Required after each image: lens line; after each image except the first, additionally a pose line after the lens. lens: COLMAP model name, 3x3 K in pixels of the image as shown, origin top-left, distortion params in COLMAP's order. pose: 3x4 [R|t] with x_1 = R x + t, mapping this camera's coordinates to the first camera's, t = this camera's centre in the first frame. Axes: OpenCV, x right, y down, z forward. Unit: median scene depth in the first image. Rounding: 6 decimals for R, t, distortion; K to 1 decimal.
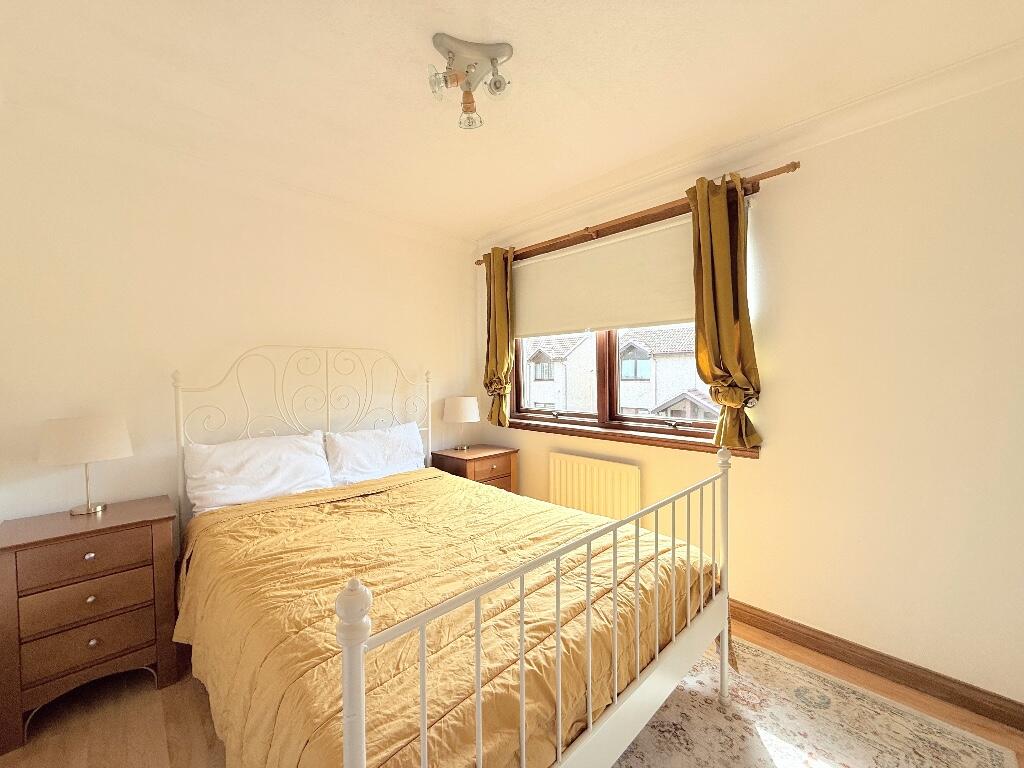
lens RADIAL K [[409.5, 0, 519.3], [0, 409.5, 385.4], [0, 0, 1]] dist [0.000904, 0.000179]
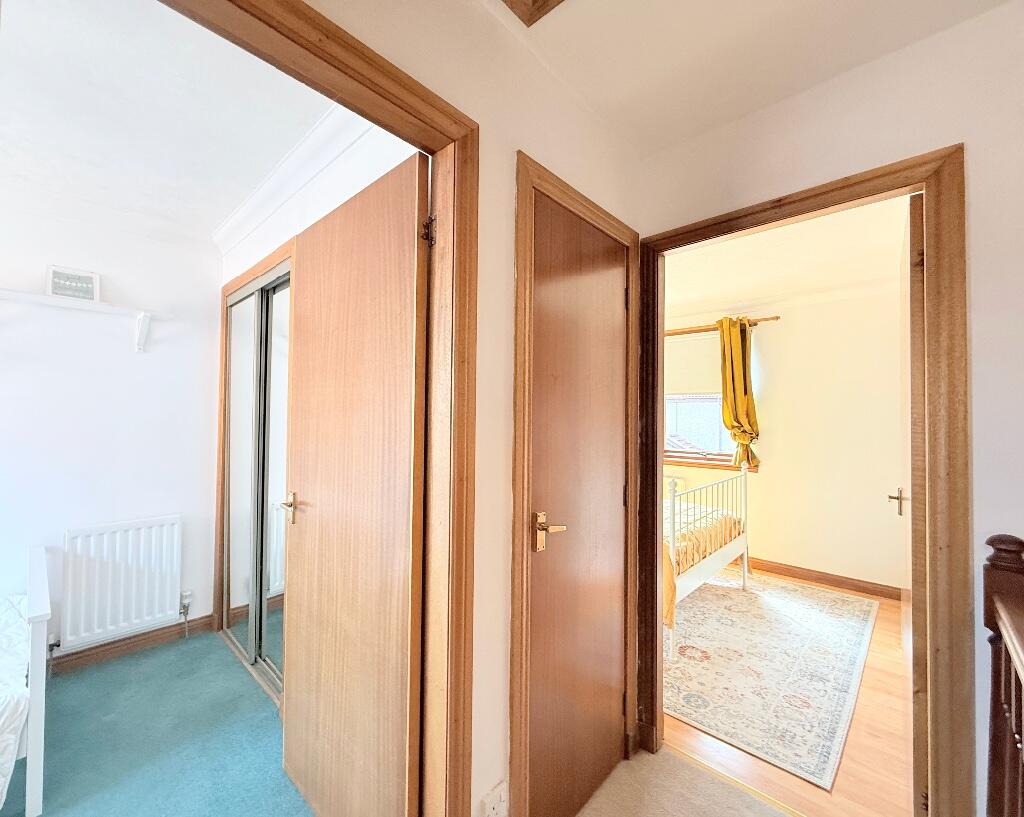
lens RADIAL K [[438.2, 0, 503.3], [0, 438.2, 410.7], [0, 0, 1]] dist [0.002521, 0.000173]
pose [[0.999333, 0.013301, 0.033997, -0.590581], [-0.011915, 0.999102, -0.040671, 0.000368], [-0.034508, 0.040239, 0.998594, -0.872306]]
